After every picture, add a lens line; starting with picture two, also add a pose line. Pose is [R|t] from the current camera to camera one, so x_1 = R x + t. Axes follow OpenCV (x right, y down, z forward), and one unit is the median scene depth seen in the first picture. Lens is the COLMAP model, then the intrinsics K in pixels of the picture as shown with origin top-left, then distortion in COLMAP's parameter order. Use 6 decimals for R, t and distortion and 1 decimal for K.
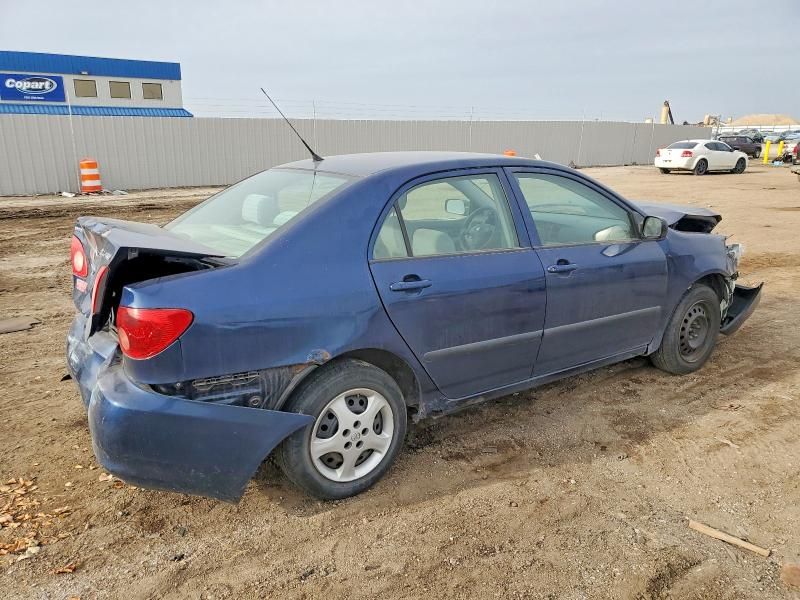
lens RADIAL K [[644.0, 0, 399.9], [0, 644.0, 295.3], [0, 0, 1]] dist [0.057699, -0.027752]
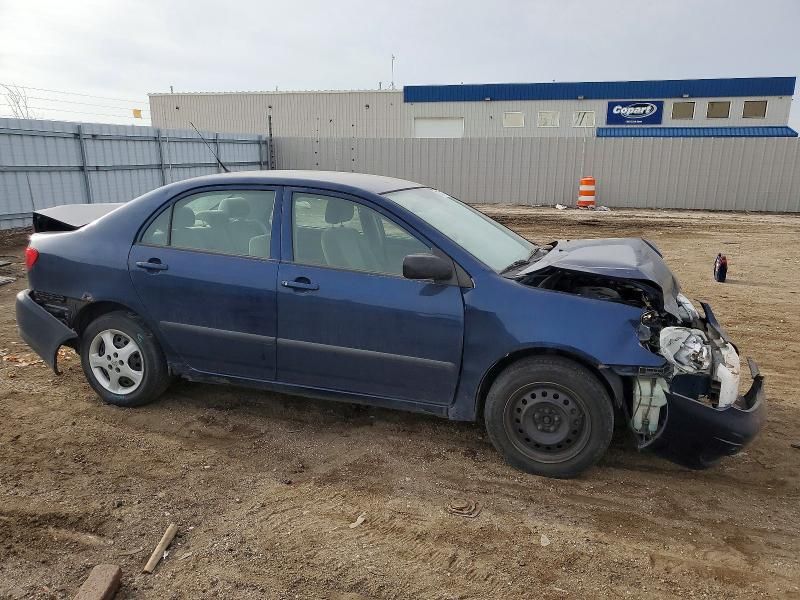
lens RADIAL K [[644.0, 0, 403.2], [0, 644.0, 298.4], [0, 0, 1]] dist [0.057699, -0.027752]
pose [[0.593311, 0.191233, -0.781928, 0.128409], [-0.210360, 0.974451, 0.078701, -0.015264], [0.777001, 0.117792, 0.618380, 0.054101]]
